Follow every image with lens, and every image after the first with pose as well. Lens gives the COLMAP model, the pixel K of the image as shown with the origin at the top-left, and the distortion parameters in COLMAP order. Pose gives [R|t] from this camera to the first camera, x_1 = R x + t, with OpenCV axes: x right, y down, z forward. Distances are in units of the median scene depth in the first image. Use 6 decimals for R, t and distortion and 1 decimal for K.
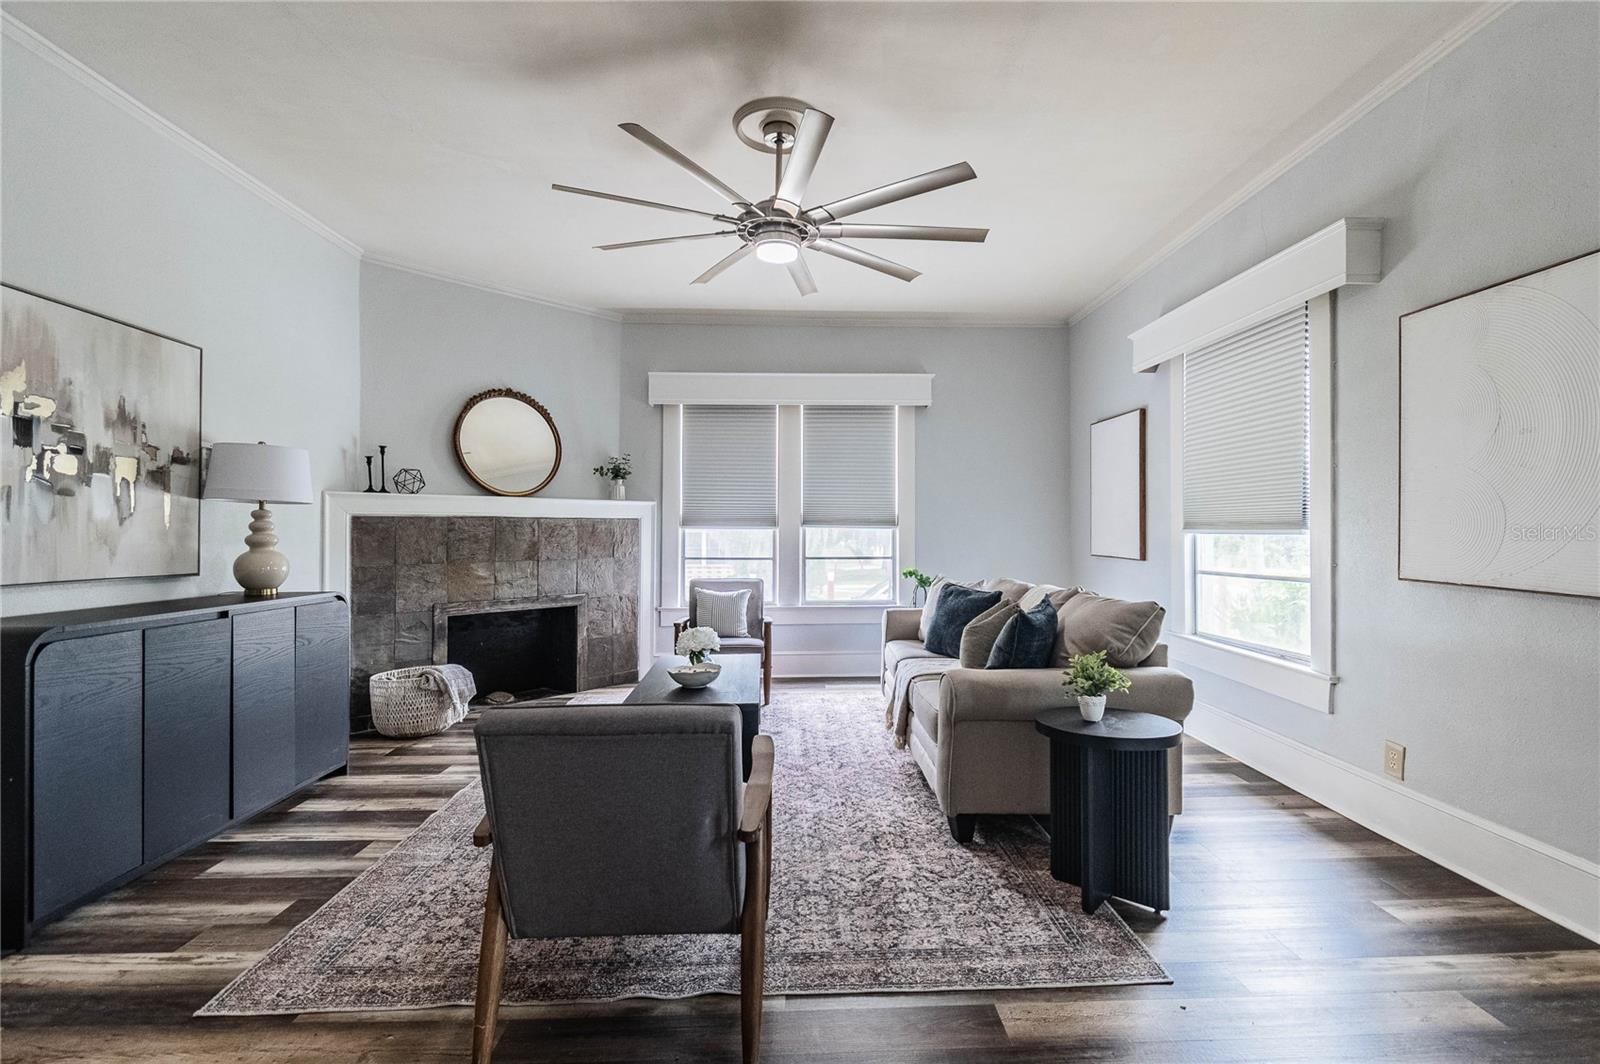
lens RADIAL K [[729.8, 0, 803.8], [0, 729.8, 530.5], [0, 0, 1]] dist [0.003365, -0.000553]
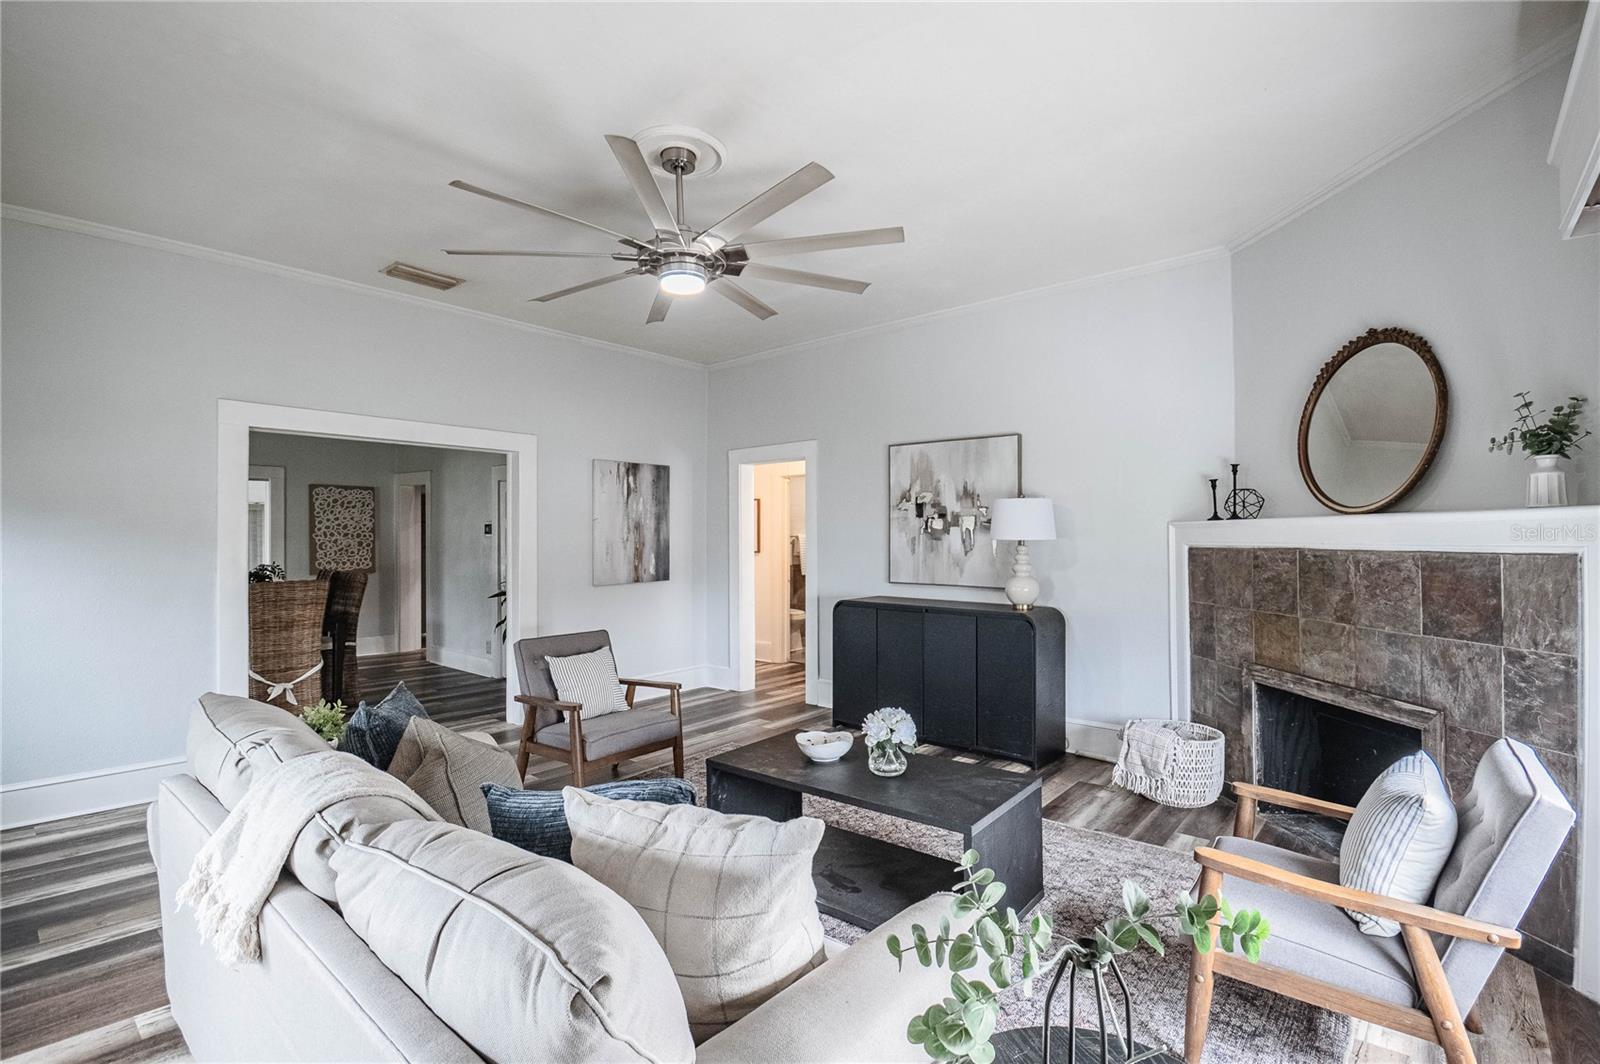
lens RADIAL K [[729.8, 0, 812.3], [0, 729.8, 531.9], [0, 0, 1]] dist [0.003365, -0.000553]
pose [[-0.663627, -0.000712, -0.748063, 0.620903], [0.005961, 0.999963, -0.006240, -0.056000], [0.748040, -0.008600, -0.663598, 1.923923]]
